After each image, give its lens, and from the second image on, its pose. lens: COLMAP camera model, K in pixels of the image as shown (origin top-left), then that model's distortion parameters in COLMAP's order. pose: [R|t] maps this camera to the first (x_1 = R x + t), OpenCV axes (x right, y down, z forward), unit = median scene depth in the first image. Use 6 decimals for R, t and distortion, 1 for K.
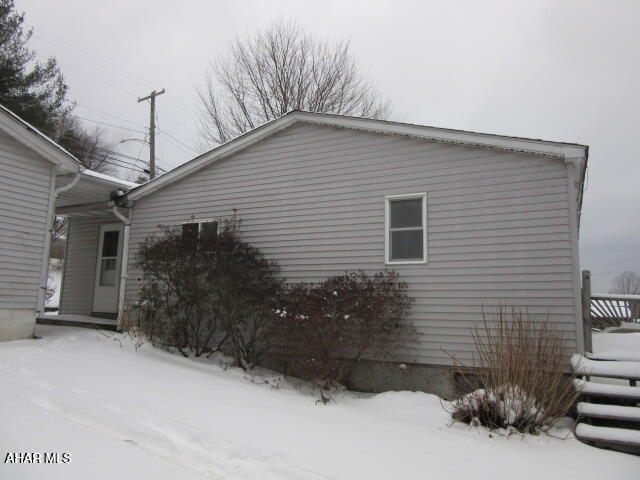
lens RADIAL K [[475.0, 0, 320.0], [0, 475.0, 240.0], [0, 0, 1]] dist [-0.036867, -0.005163]
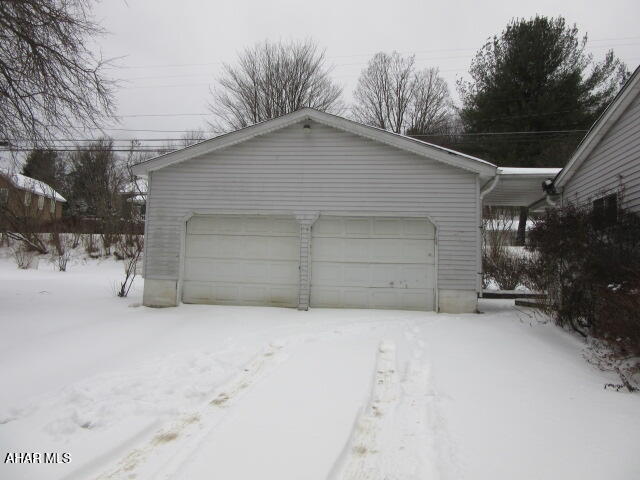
lens RADIAL K [[475.0, 0, 320.0], [0, 475.0, 240.0], [0, 0, 1]] dist [-0.036867, -0.005163]
pose [[0.341798, -0.105447, -0.933839, 0.427962], [0.110059, 0.991339, -0.071657, 0.054996], [0.933307, -0.078285, 0.350443, 0.156993]]
